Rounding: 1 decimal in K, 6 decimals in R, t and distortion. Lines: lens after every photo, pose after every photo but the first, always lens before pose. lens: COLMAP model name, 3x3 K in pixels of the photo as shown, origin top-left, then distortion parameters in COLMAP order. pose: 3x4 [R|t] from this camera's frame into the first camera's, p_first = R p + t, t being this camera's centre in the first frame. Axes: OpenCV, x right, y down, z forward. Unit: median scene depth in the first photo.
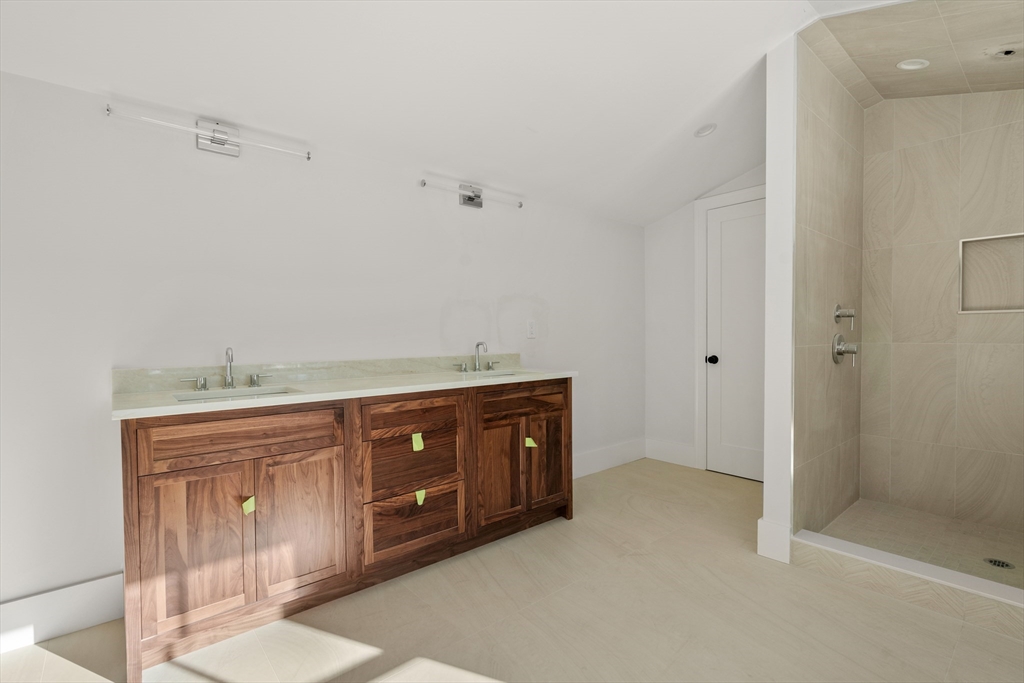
lens RADIAL K [[463.2, 0, 508.3], [0, 463.2, 338.3], [0, 0, 1]] dist [-0.002181, 0.000149]
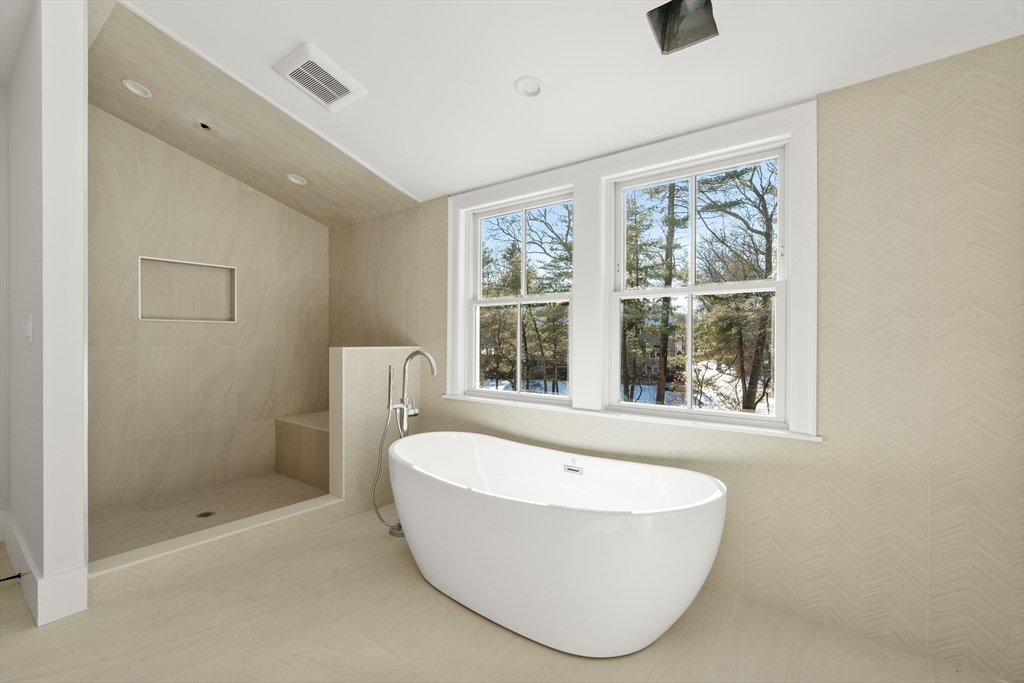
lens RADIAL K [[463.2, 0, 508.3], [0, 463.2, 338.3], [0, 0, 1]] dist [-0.002181, 0.000149]
pose [[-0.194210, 0.001181, 0.980959, -0.378289], [0.004877, 0.999988, -0.000238, -0.007336], [-0.980948, 0.004738, -0.194214, 0.397769]]
